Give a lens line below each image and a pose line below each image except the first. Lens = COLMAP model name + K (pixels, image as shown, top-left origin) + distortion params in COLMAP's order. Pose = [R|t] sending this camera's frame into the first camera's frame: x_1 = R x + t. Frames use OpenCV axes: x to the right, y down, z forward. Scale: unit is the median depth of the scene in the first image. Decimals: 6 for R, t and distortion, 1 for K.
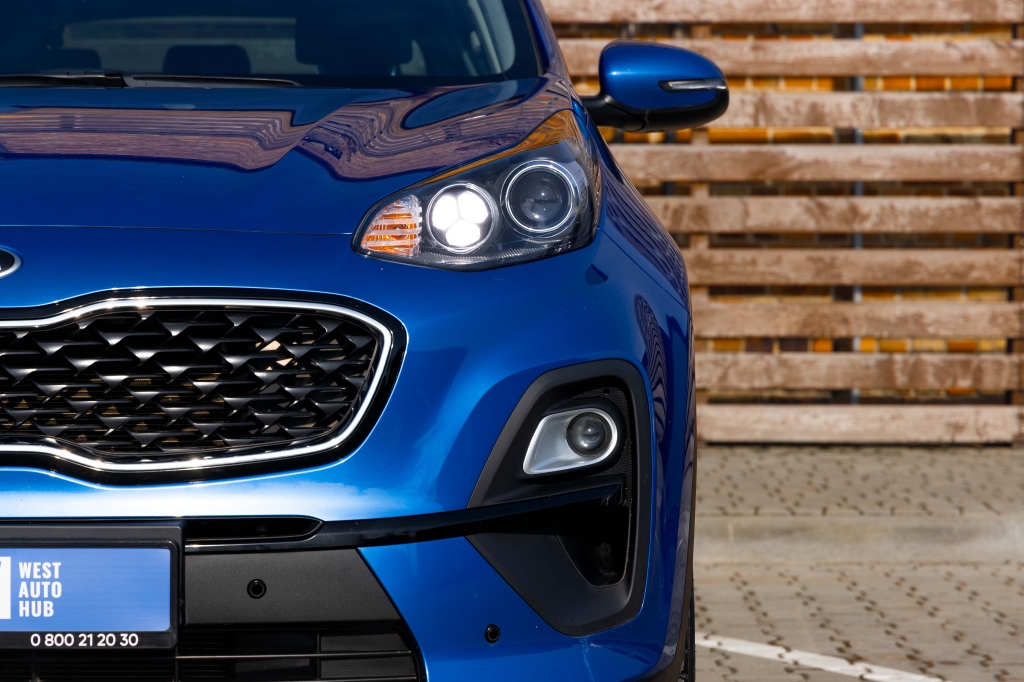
lens RADIAL K [[3292.1, 0, 514.6], [0, 3292.1, 347.8], [0, 0, 1]] dist [0.037487, 0.000000]
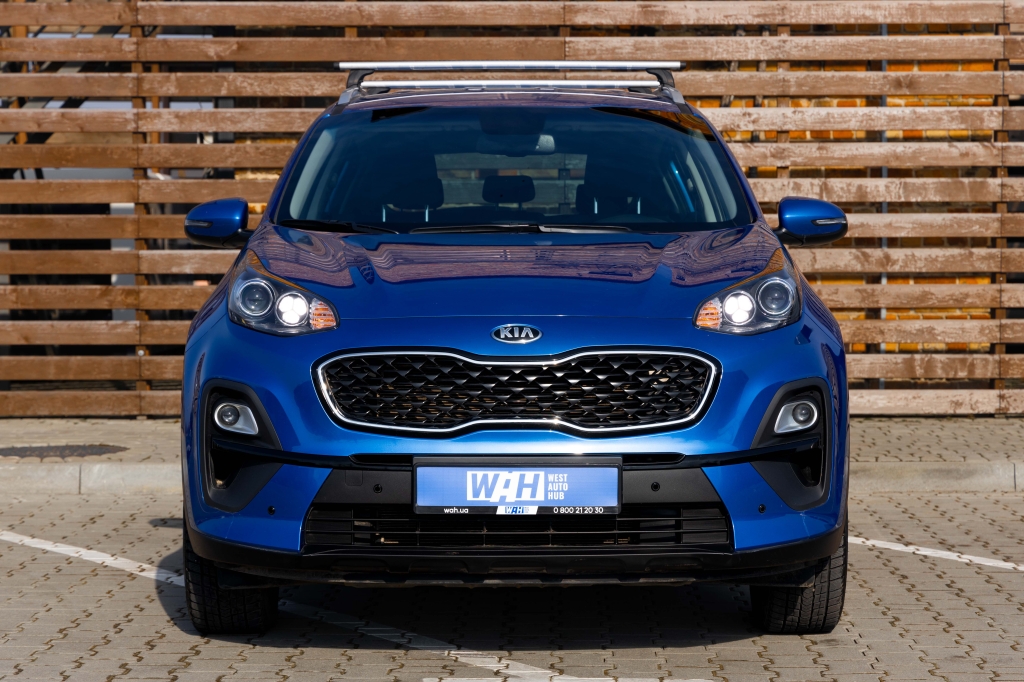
lens RADIAL K [[2890.9, 0, 515.9], [0, 2890.9, 344.4], [0, 0, 1]] dist [0.016125, 0.000000]
pose [[0.999953, -0.003305, -0.009107, -0.083698], [0.003351, 0.999981, 0.005122, -0.016033], [0.009090, -0.005152, 0.999945, -0.482910]]
